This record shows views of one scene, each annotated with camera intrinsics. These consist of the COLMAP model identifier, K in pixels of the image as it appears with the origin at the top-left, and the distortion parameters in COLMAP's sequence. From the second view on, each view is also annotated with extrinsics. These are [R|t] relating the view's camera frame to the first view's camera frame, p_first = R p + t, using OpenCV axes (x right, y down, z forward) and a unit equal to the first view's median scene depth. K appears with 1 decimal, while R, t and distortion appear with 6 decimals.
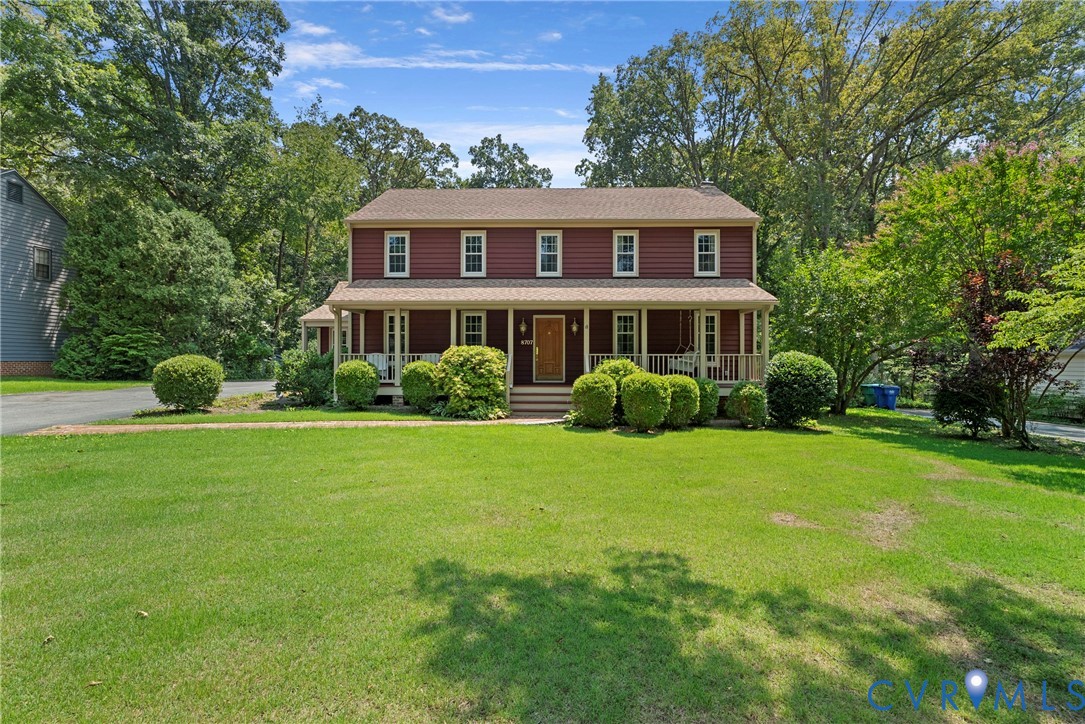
lens RADIAL K [[519.7, 0, 538.0], [0, 519.7, 355.6], [0, 0, 1]] dist [-0.003213, 0.000831]
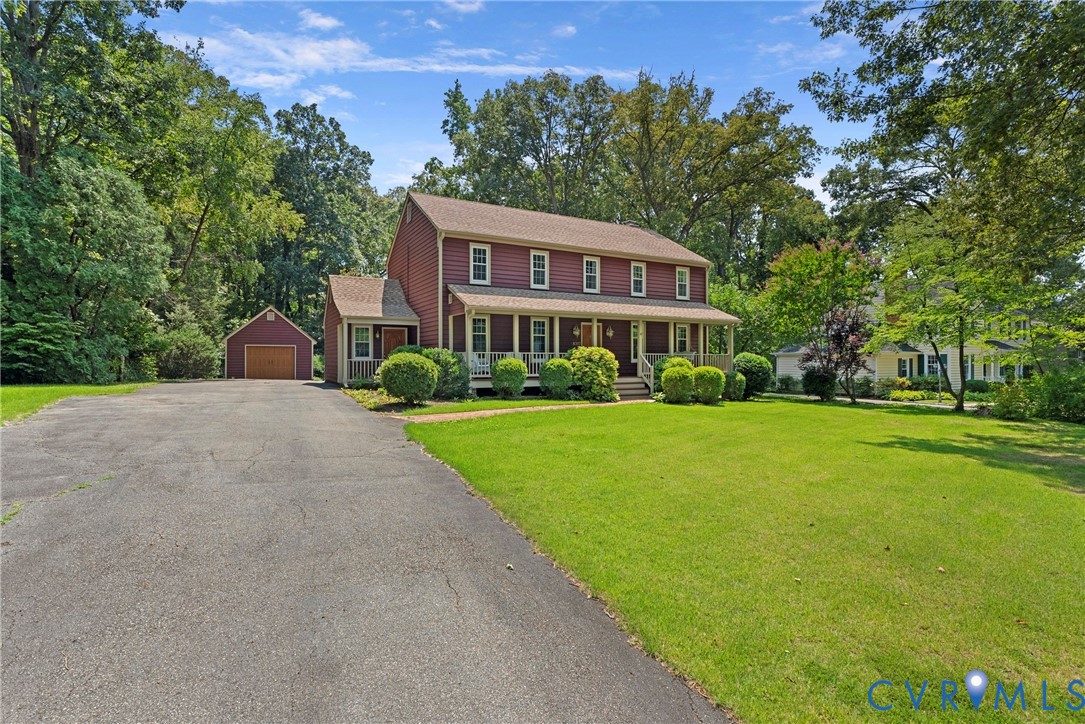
lens RADIAL K [[489.8, 0, 542.5], [0, 489.8, 362.0], [0, 0, 1]] dist [-0.003591, 0.001355]
pose [[0.876619, -0.002845, 0.481178, -0.683668], [-0.004405, 0.999893, 0.013938, 0.003472], [-0.481166, -0.014338, 0.876512, -0.008002]]
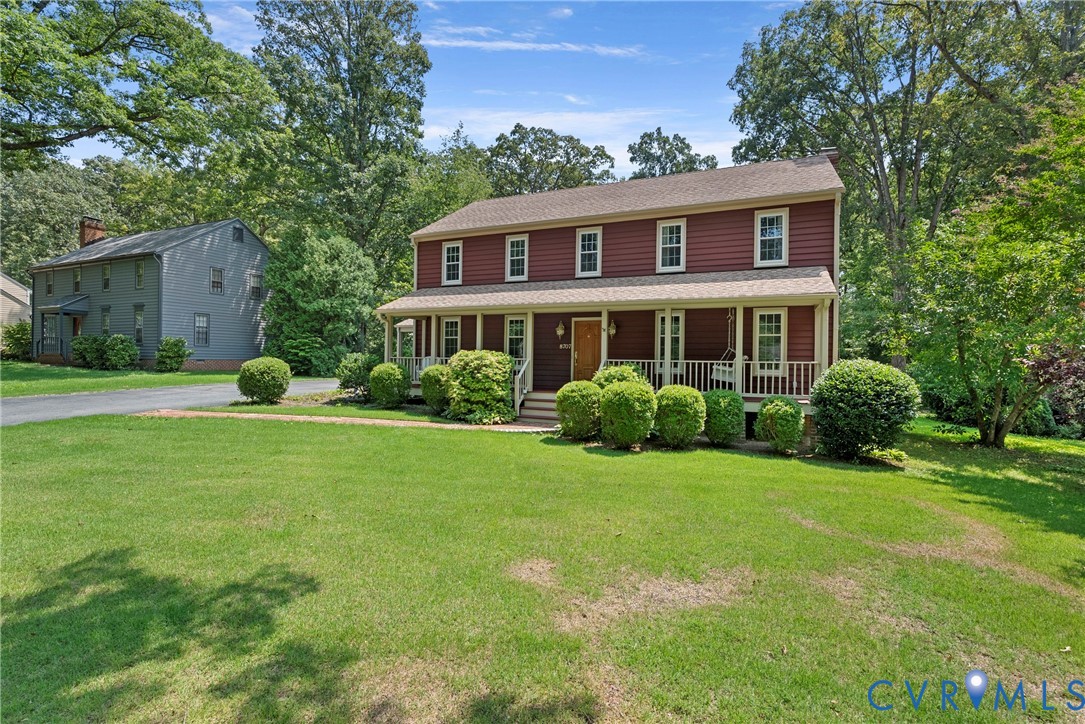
lens RADIAL K [[519.7, 0, 538.0], [0, 519.7, 355.6], [0, 0, 1]] dist [-0.003213, 0.000831]
pose [[0.914832, 0.007476, -0.403764, 0.319088], [-0.008140, 0.999967, 0.000073, -0.008019], [0.403752, 0.003220, 0.914863, 0.100243]]
